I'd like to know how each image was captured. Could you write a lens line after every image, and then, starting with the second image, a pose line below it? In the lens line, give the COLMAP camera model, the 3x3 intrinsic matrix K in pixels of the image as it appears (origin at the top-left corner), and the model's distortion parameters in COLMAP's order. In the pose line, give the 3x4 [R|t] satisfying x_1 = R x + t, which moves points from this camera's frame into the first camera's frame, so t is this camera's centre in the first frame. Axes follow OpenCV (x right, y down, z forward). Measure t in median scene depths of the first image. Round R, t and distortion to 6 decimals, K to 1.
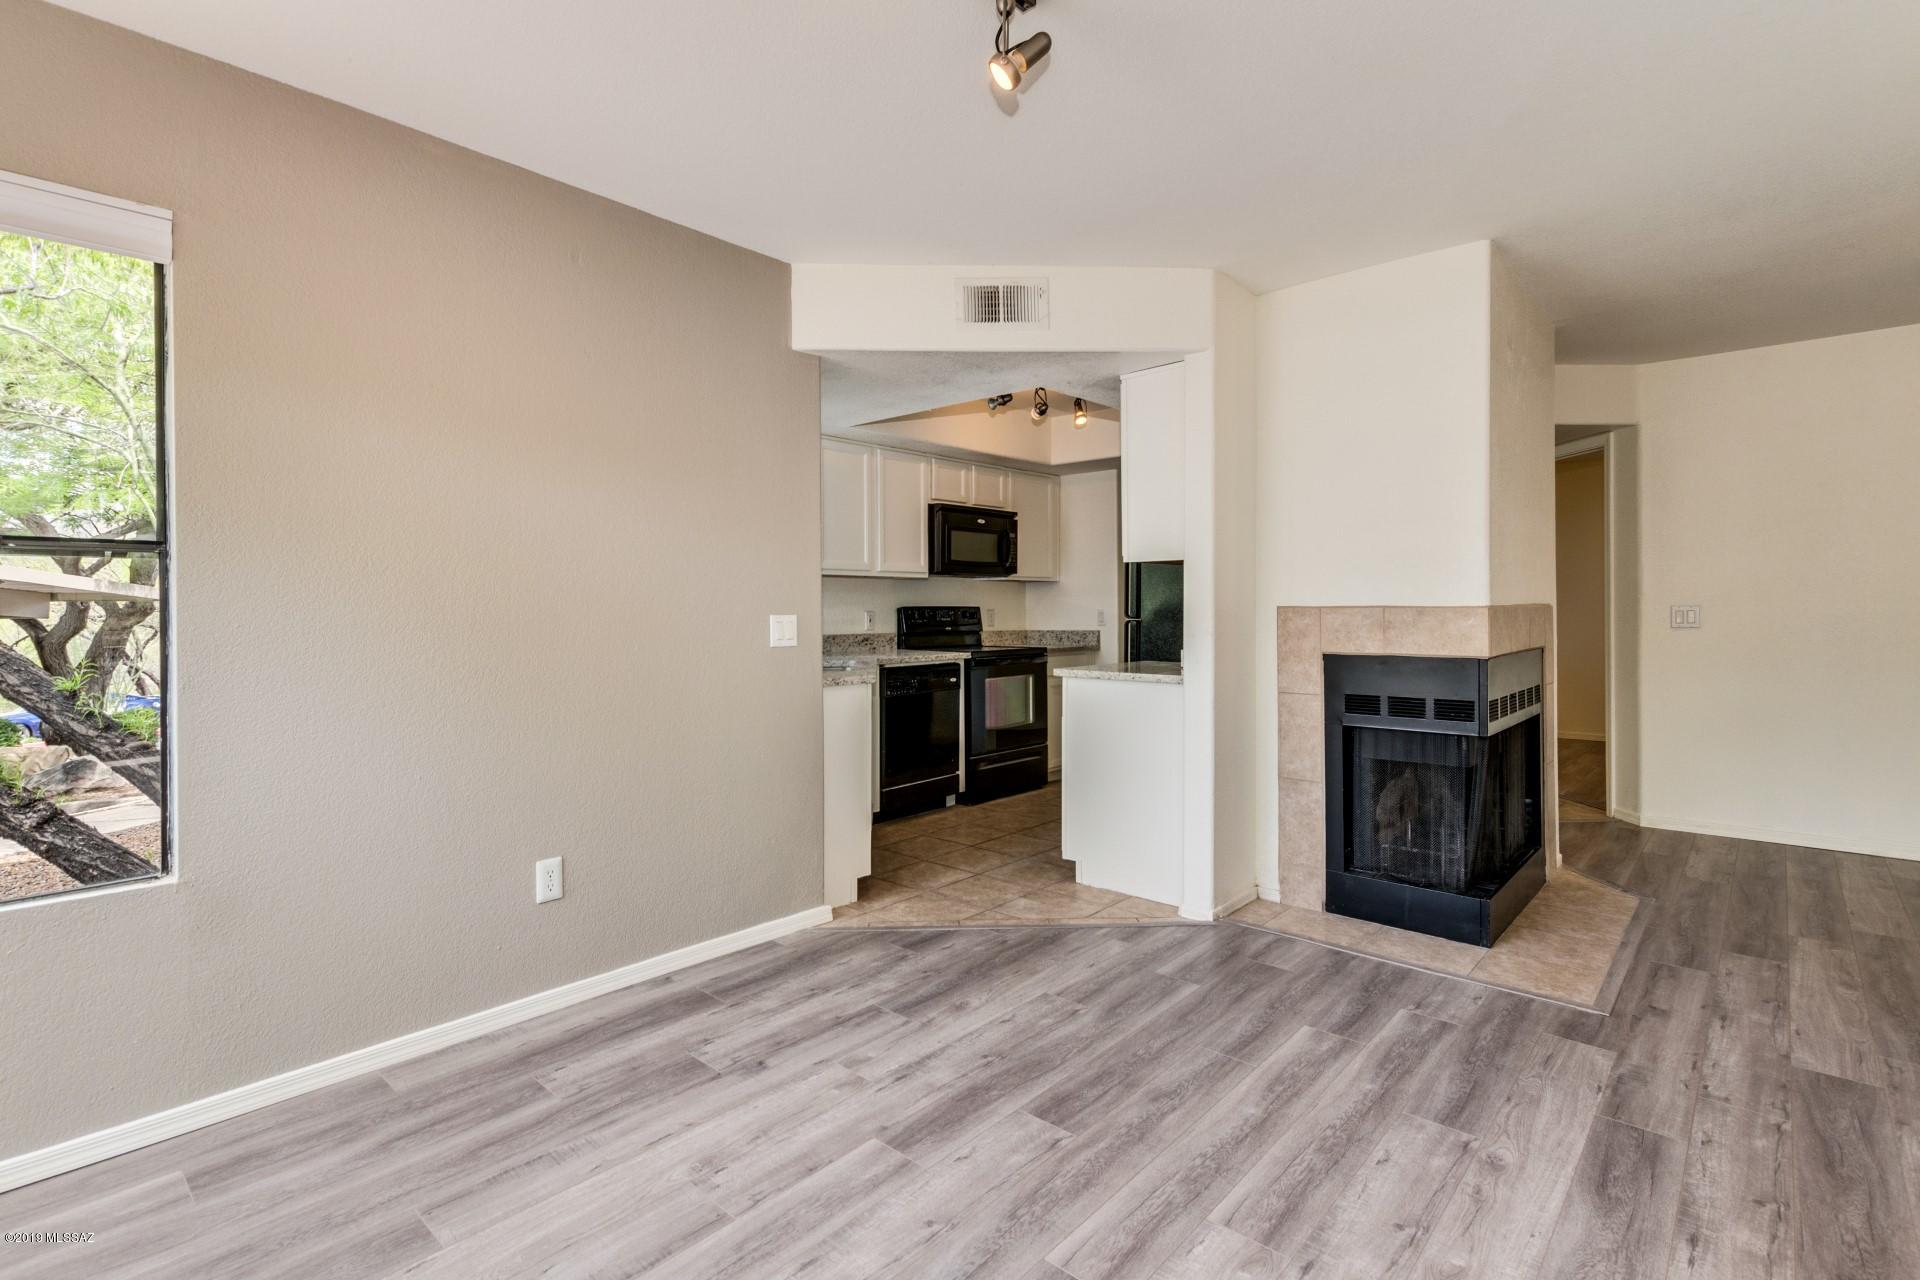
lens RADIAL K [[885.6, 0, 952.8], [0, 885.6, 615.7], [0, 0, 1]] dist [-0.000386, -0.001222]
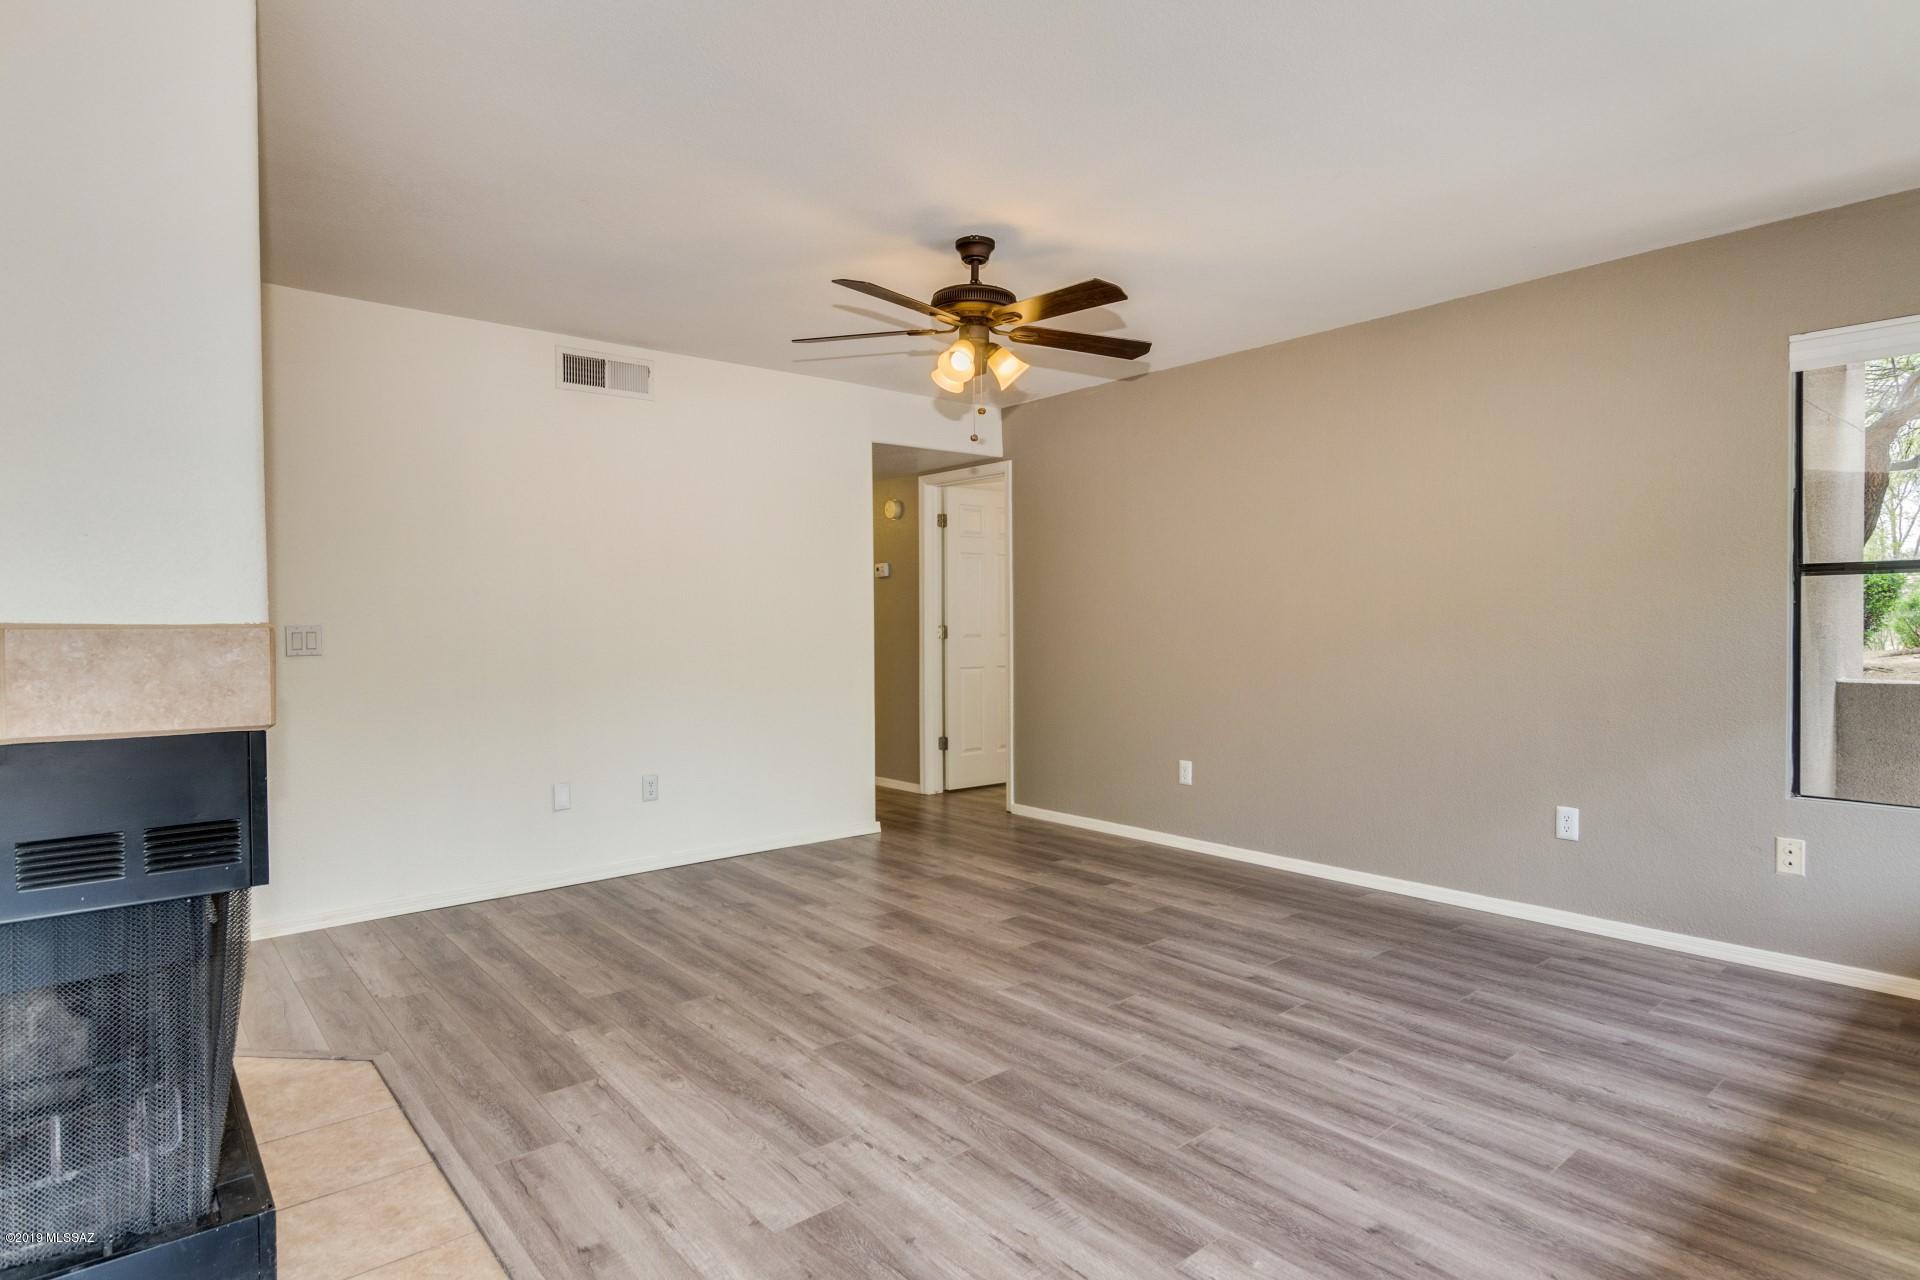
lens RADIAL K [[1024.7, 0, 951.3], [0, 1024.7, 612.2], [0, 0, 1]] dist [0.000062, -0.002686]
pose [[0.130702, 0.006064, 0.991403, 0.100302], [0.018466, 0.999793, -0.008550, -0.006704], [-0.991250, 0.019425, 0.130563, 0.693726]]
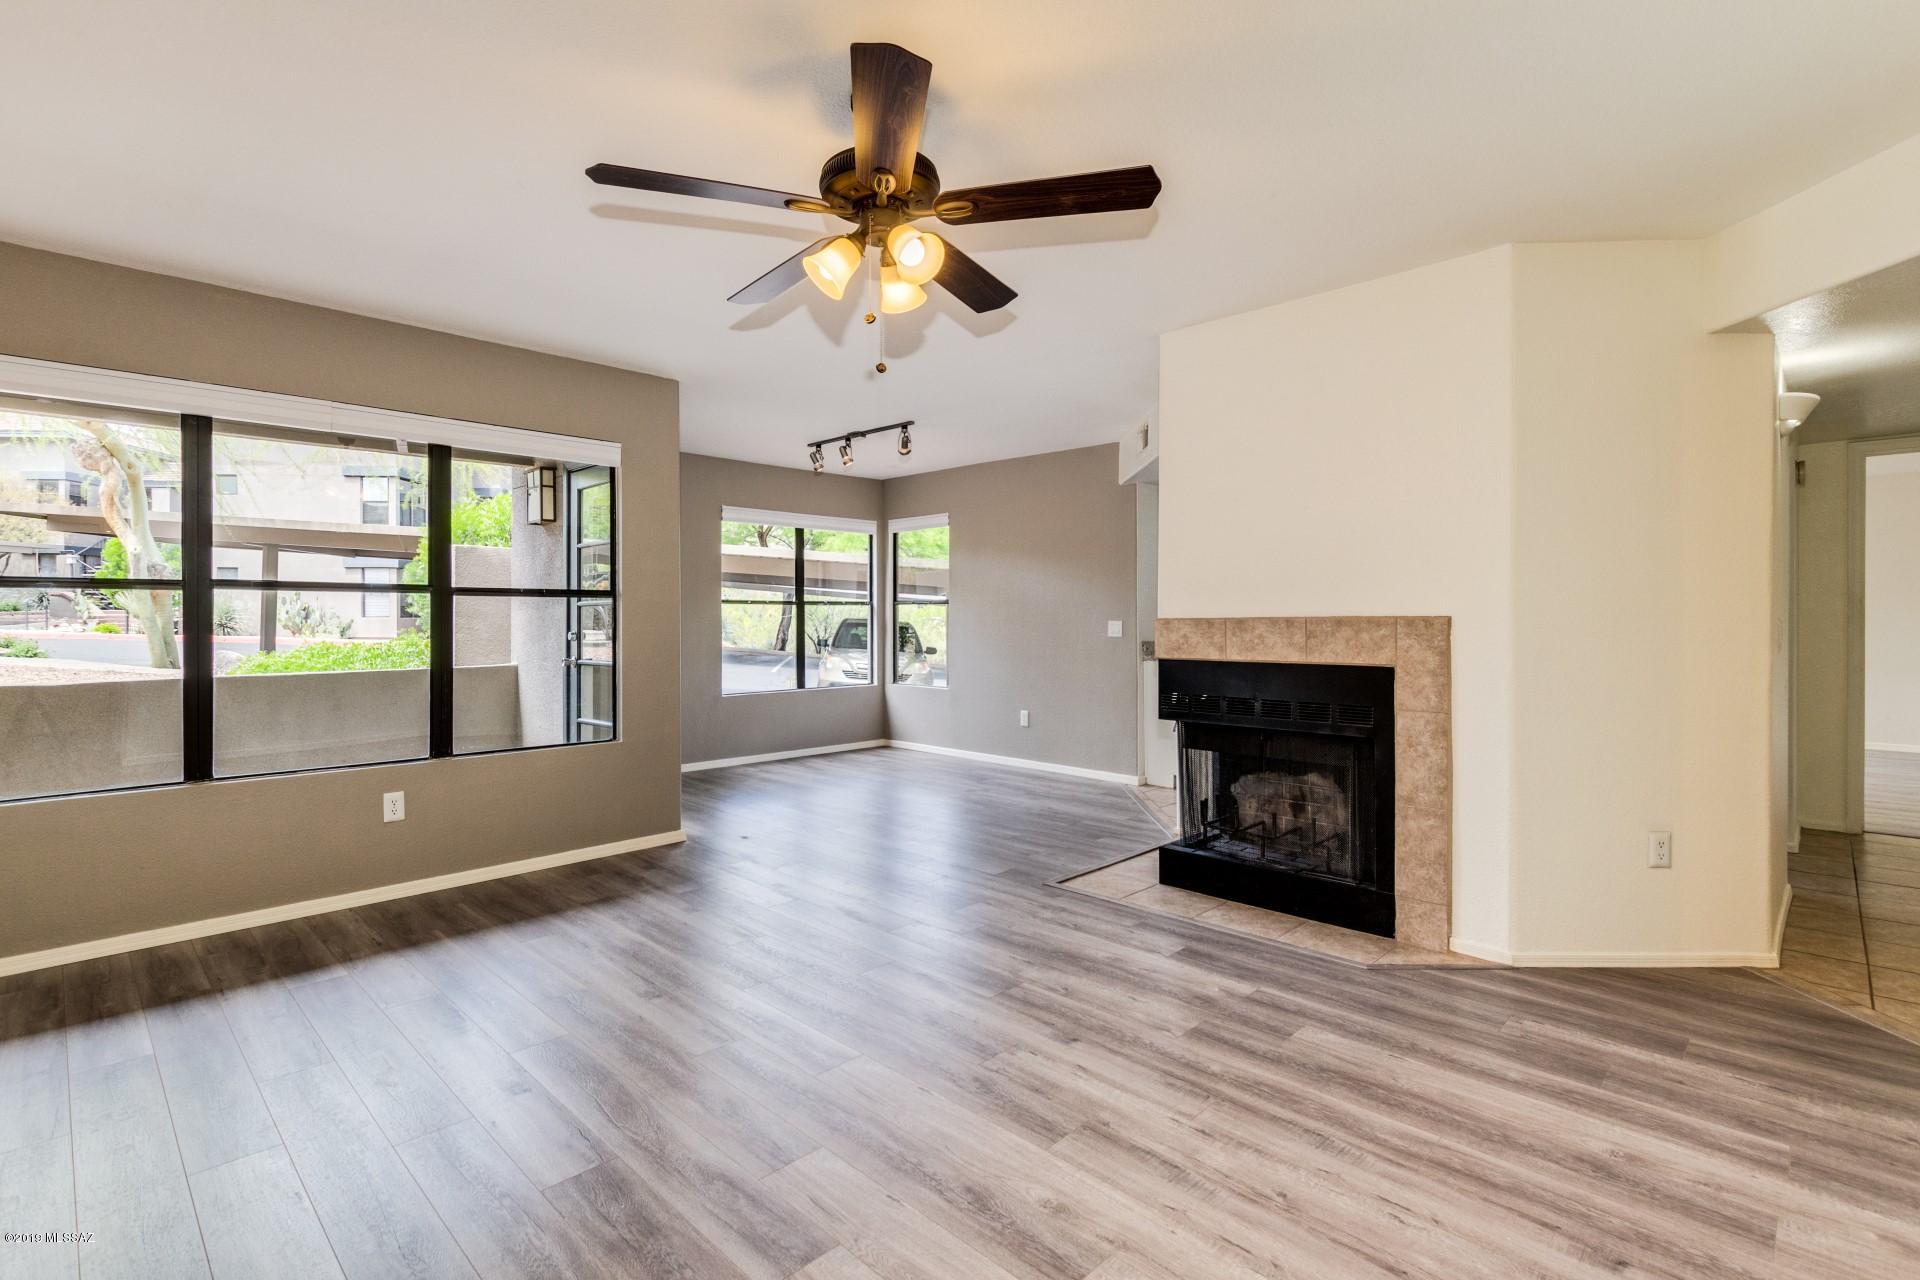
lens RADIAL K [[885.6, 0, 952.8], [0, 885.6, 615.7], [0, 0, 1]] dist [-0.000386, -0.001222]
pose [[-0.031271, 0.000349, -0.999511, 2.453679], [-0.007799, 0.999969, 0.000594, -0.014083], [0.999481, 0.007814, -0.031268, 0.952056]]
